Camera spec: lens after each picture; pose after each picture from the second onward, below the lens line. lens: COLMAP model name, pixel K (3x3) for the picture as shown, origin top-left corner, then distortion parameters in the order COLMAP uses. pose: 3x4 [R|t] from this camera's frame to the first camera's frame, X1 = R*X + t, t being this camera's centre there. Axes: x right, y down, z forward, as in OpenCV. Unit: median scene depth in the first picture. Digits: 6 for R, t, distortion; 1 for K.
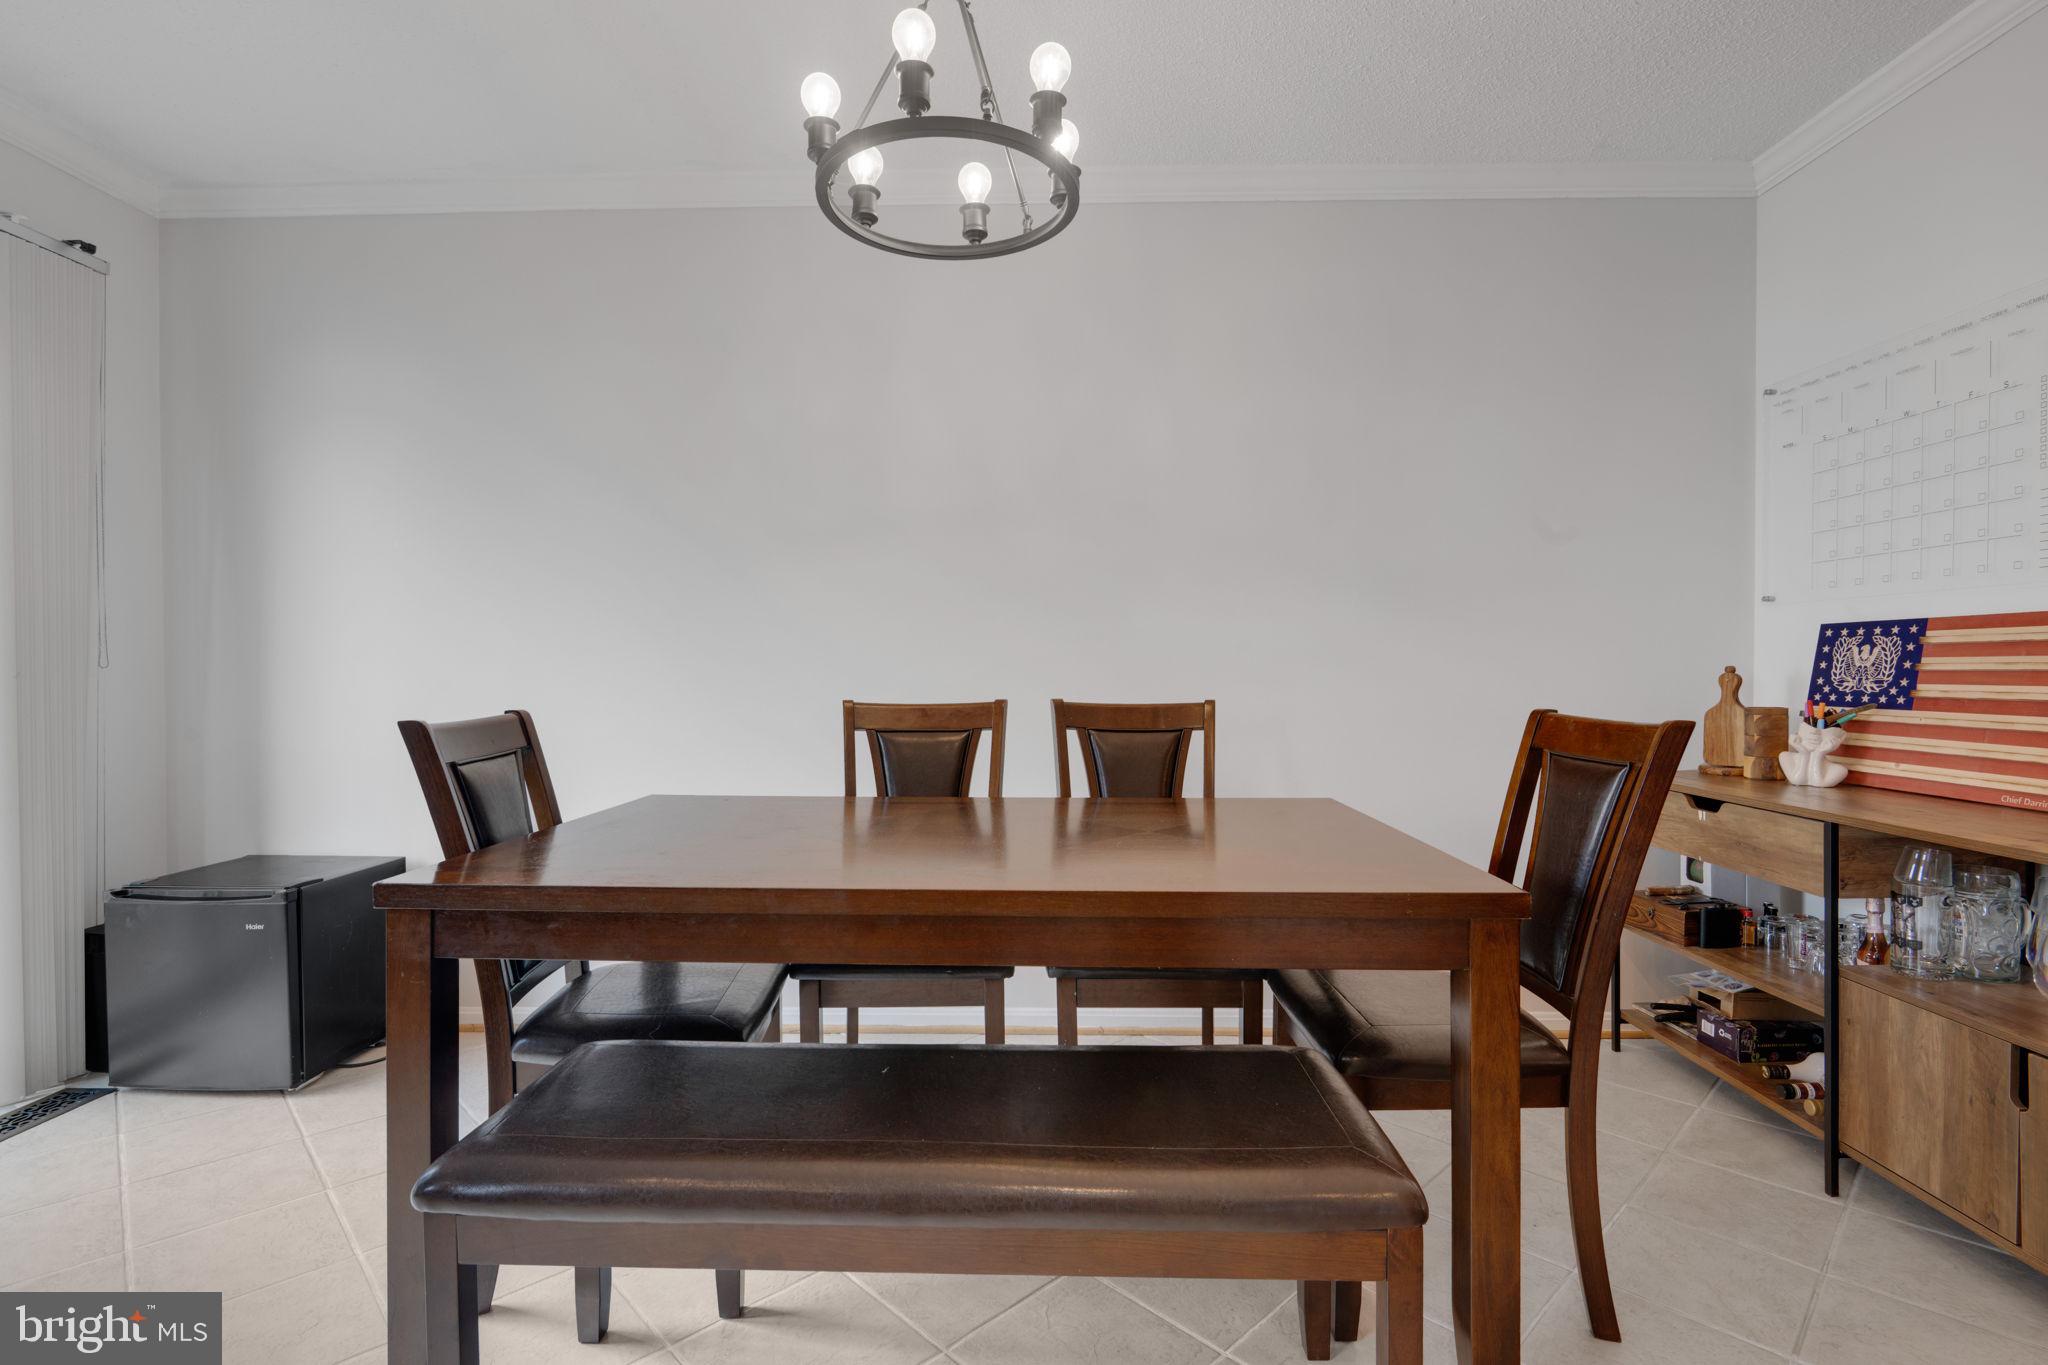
lens RADIAL K [[968.9, 0, 949.4], [0, 968.9, 675.4], [0, 0, 1]] dist [0.000672, -0.004878]
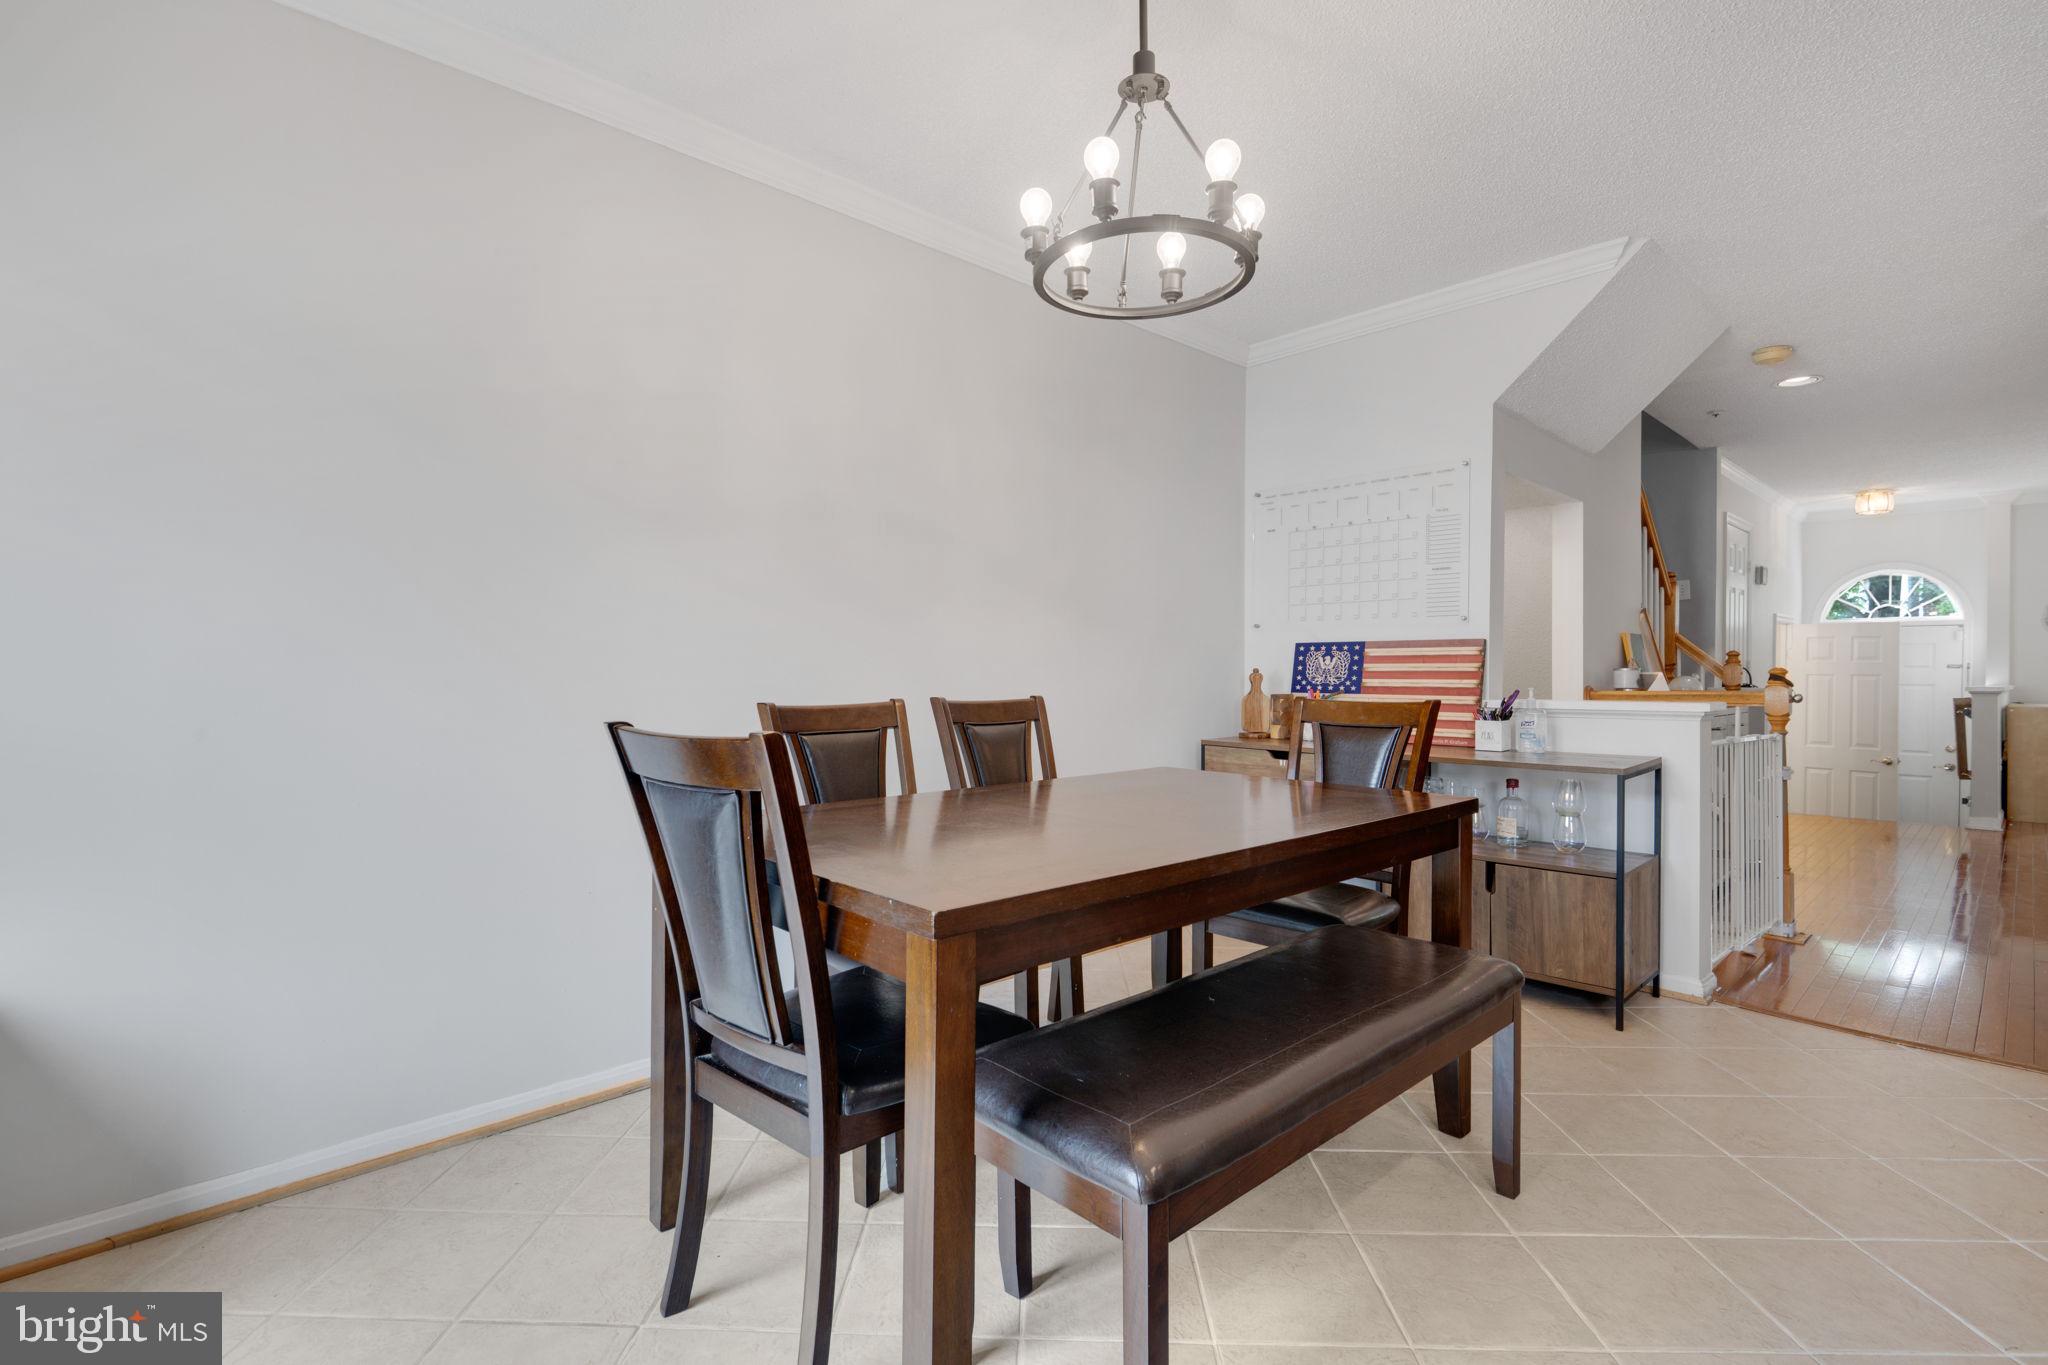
lens RADIAL K [[968.9, 0, 1020.6], [0, 968.9, 681.0], [0, 0, 1]] dist [0.000672, -0.004878]
pose [[0.696169, -0.007040, 0.717844, -0.624893], [0.006540, 0.999973, 0.003464, 0.002498], [-0.717848, 0.002283, 0.696196, 0.196890]]
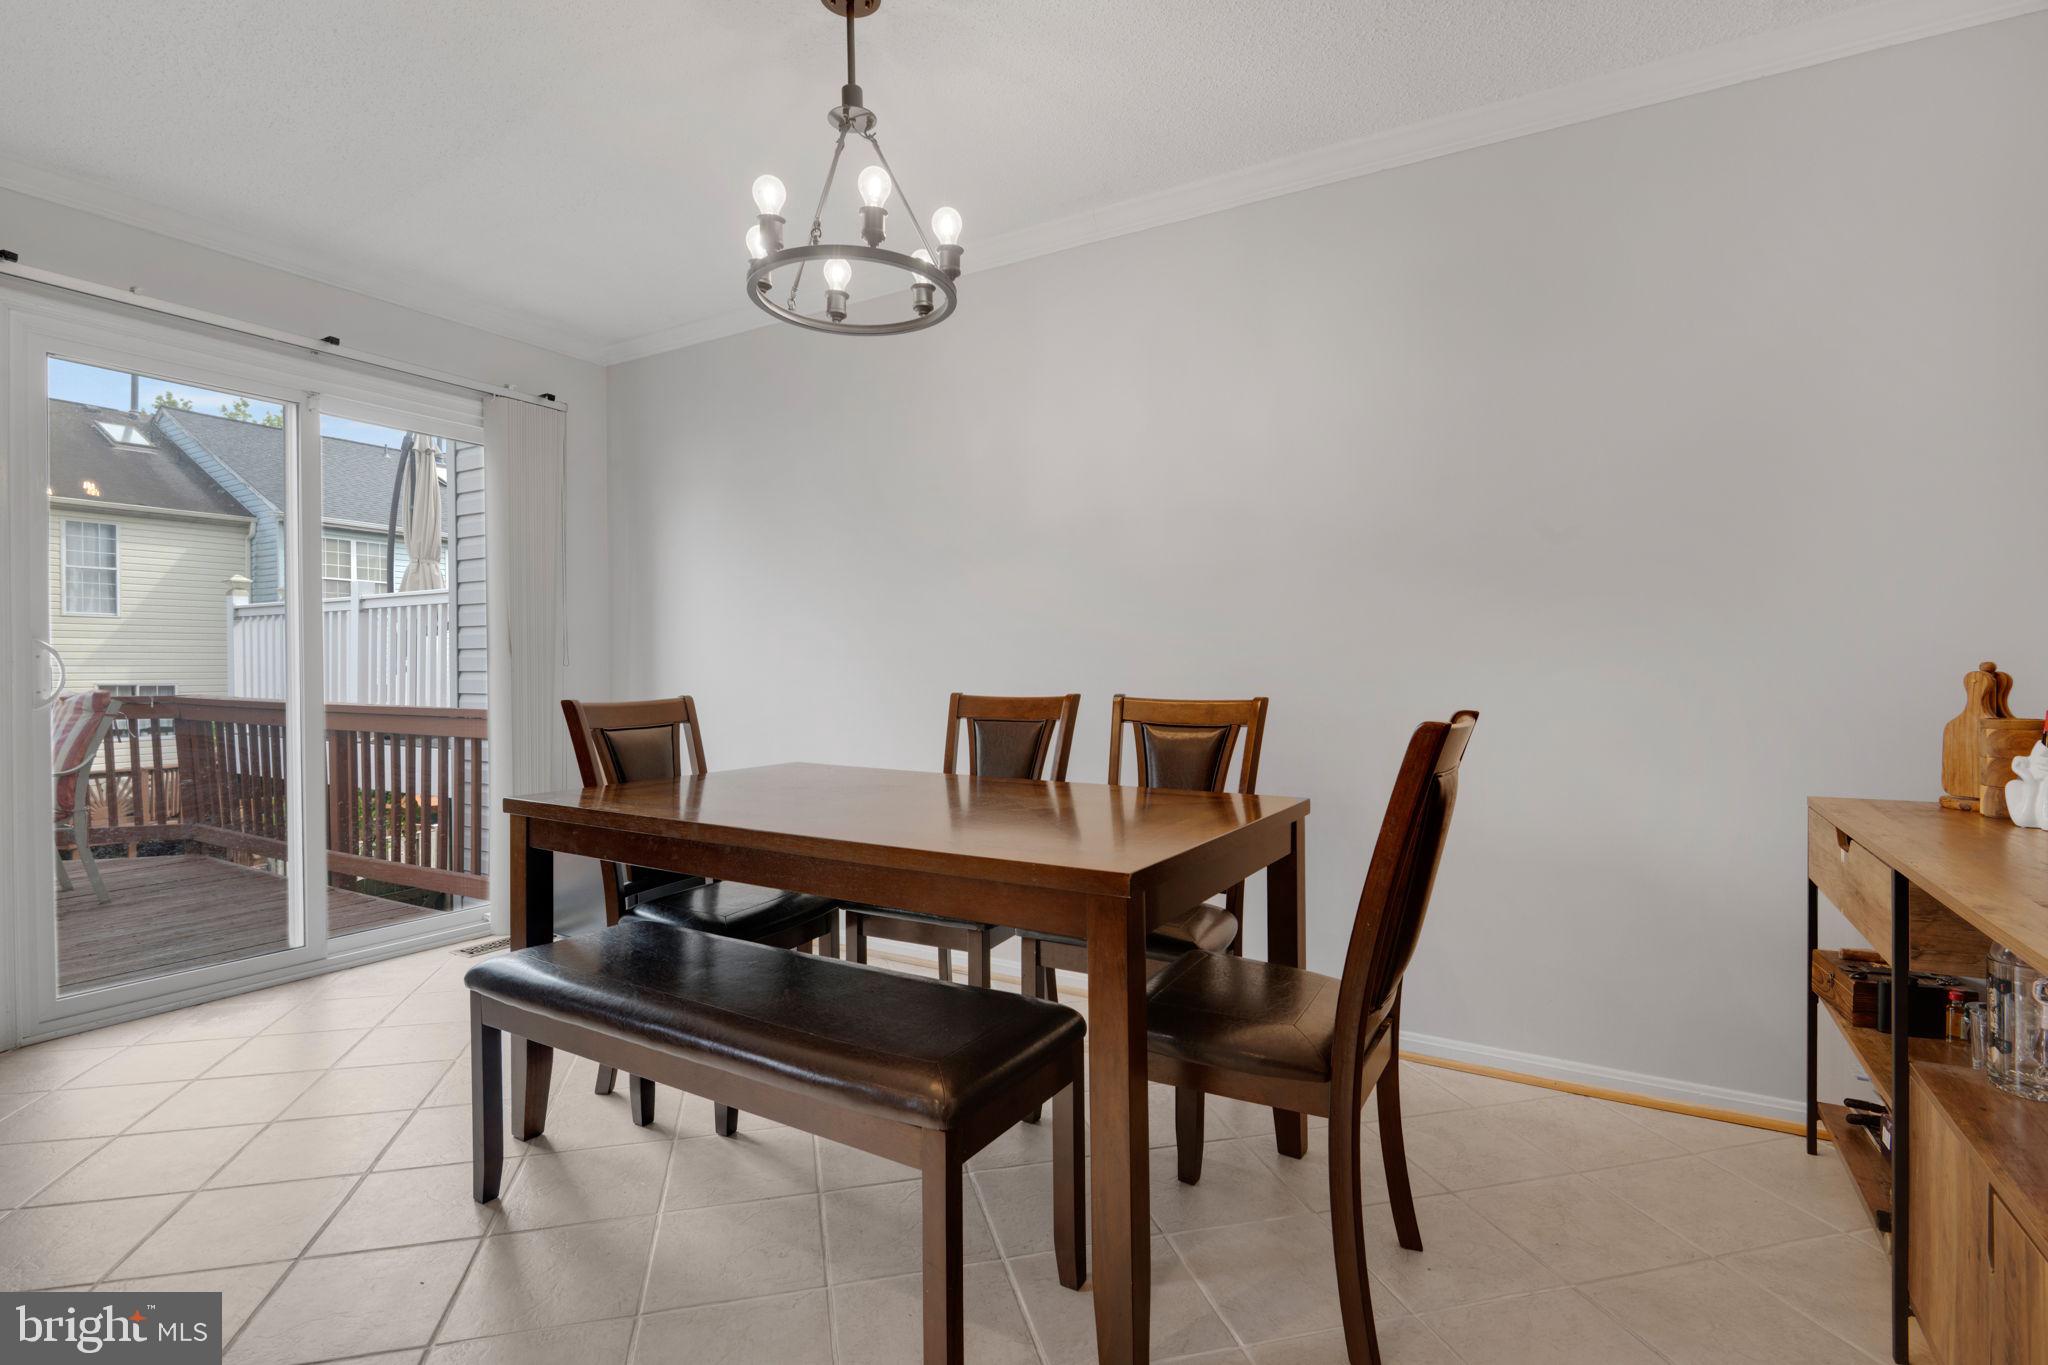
lens RADIAL K [[988.1, 0, 1038.3], [0, 988.1, 674.0], [0, 0, 1]] dist [0.004451, -0.006142]
pose [[0.870709, 0.003144, -0.491789, 0.600825], [-0.002973, 0.999995, 0.001130, 0.000610], [0.491790, 0.000479, 0.870714, -0.005646]]
